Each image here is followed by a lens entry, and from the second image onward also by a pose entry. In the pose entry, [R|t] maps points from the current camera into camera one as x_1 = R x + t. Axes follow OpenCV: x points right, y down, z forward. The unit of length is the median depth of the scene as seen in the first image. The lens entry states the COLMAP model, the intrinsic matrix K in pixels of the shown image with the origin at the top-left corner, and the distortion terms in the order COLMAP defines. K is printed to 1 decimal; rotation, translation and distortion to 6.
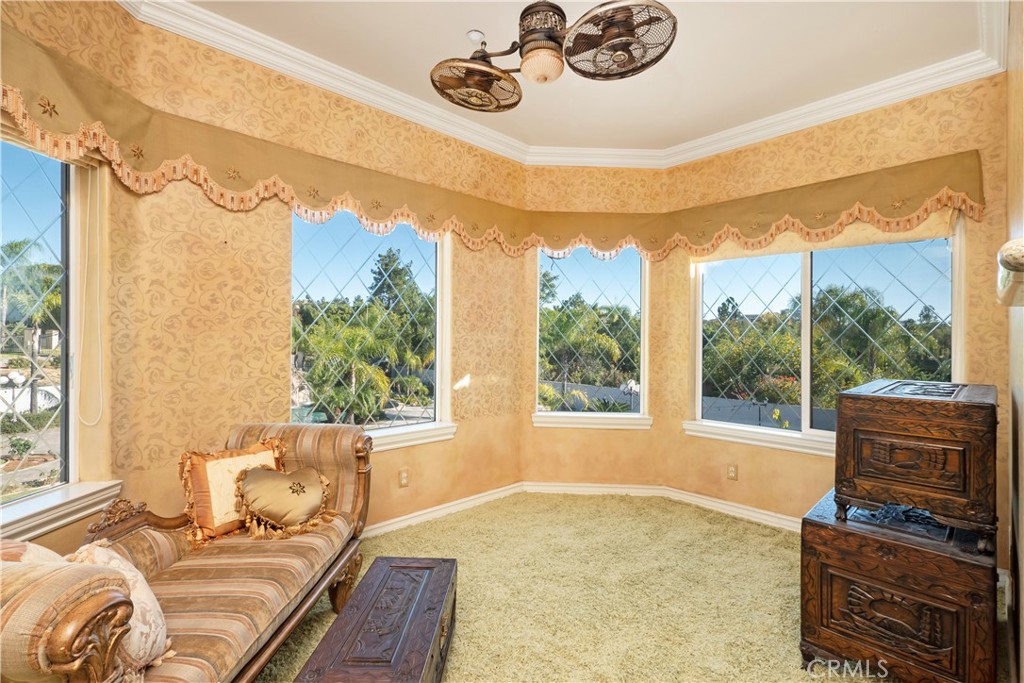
lens RADIAL K [[452.8, 0, 506.1], [0, 452.8, 340.0], [0, 0, 1]] dist [0.004580, 0.000226]
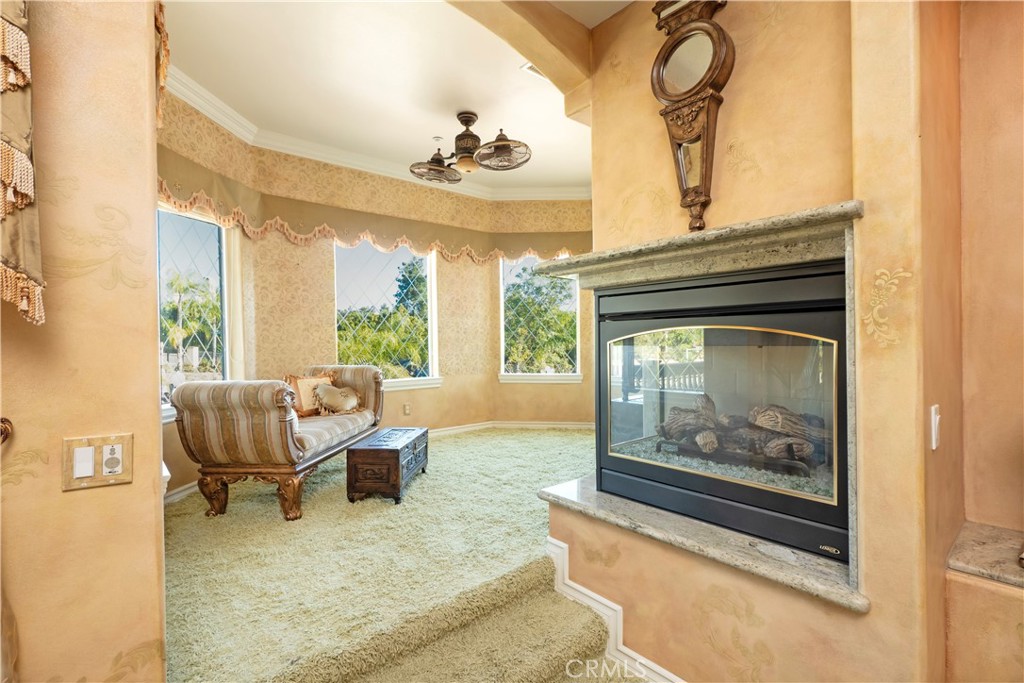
lens RADIAL K [[452.8, 0, 517.7], [0, 452.8, 344.1], [0, 0, 1]] dist [0.004580, 0.000226]
pose [[0.999168, -0.026790, -0.030736, 0.240402], [0.026794, 0.999641, -0.000264, 0.101632], [0.030732, -0.000560, 0.999528, -0.636083]]
